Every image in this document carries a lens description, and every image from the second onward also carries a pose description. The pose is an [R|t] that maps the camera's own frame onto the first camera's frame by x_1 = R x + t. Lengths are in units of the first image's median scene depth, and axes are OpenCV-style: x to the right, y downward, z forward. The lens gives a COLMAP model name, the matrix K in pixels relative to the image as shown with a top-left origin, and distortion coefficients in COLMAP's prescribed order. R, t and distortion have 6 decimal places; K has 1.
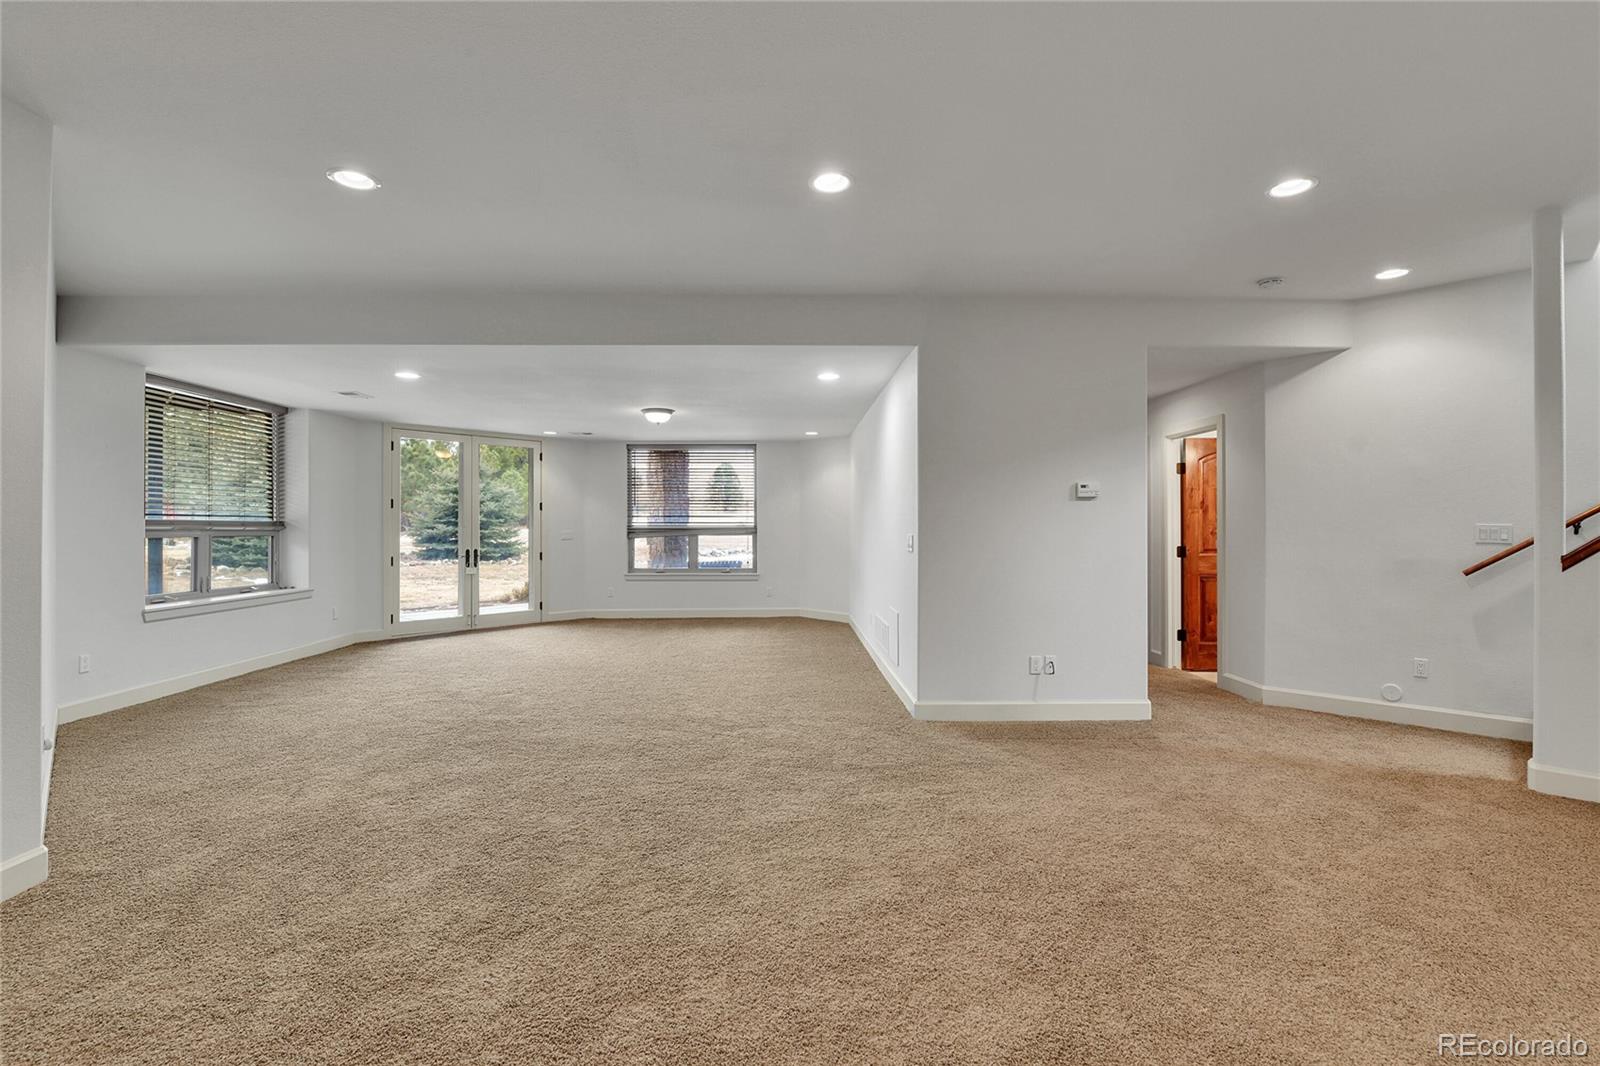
lens RADIAL K [[691.9, 0, 804.1], [0, 691.9, 521.9], [0, 0, 1]] dist [-0.003471, -0.008447]
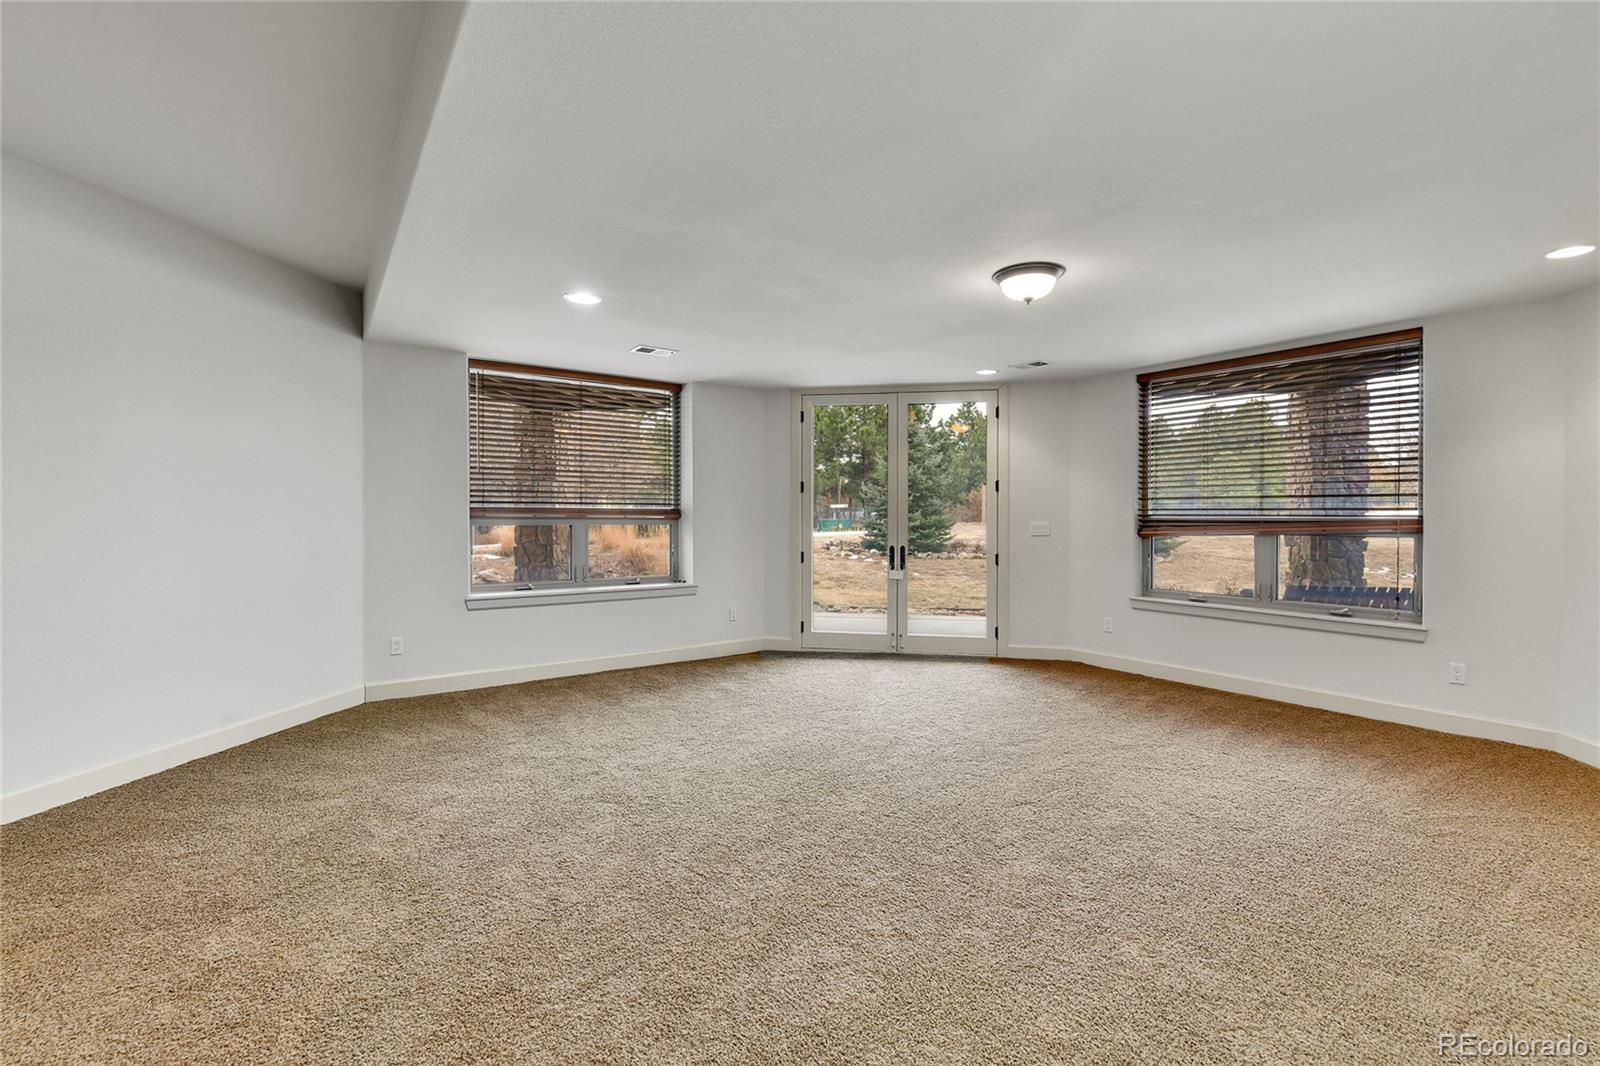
lens RADIAL K [[691.9, 0, 804.1], [0, 691.9, 521.9], [0, 0, 1]] dist [-0.003471, -0.008447]
pose [[0.556244, 0.009035, -0.830970, 0.088326], [0.002277, 0.999921, 0.012397, 0.004254], [0.831016, -0.008788, 0.556180, 0.526635]]
